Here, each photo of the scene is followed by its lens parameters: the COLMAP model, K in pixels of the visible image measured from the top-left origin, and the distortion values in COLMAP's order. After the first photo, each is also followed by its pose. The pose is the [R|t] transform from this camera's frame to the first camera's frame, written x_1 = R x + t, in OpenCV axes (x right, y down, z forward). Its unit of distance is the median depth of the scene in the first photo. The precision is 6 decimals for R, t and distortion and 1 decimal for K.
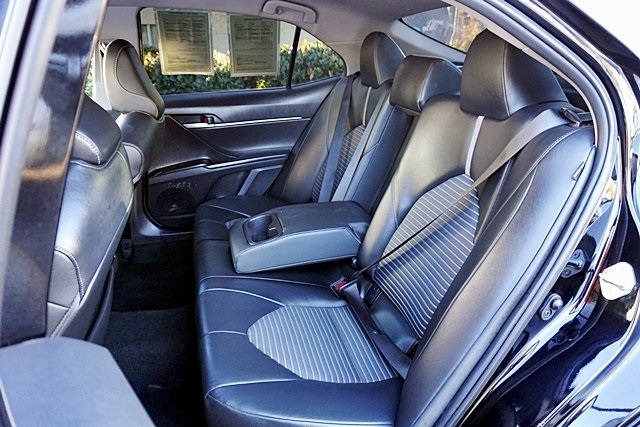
lens RADIAL K [[433.0, 0, 320.8], [0, 433.0, 213.6], [0, 0, 1]] dist [-0.040329, 0.031832]
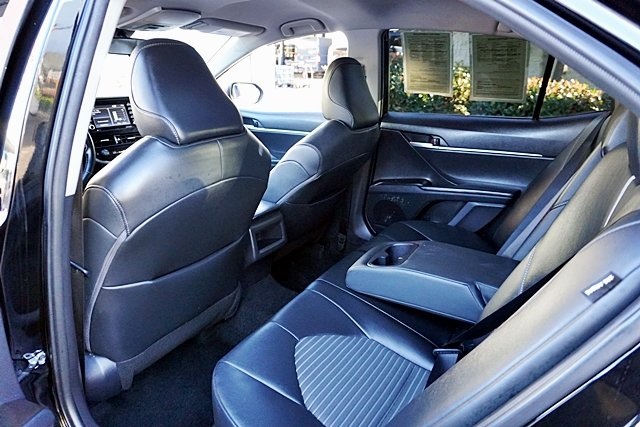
lens RADIAL K [[433.0, 0, 325.0], [0, 433.0, 213.0], [0, 0, 1]] dist [-0.040329, 0.031832]
pose [[0.684931, 0.249528, -0.684548, 0.284821], [-0.290005, 0.955263, 0.058041, -0.047489], [0.668406, 0.158768, 0.726654, 0.151383]]
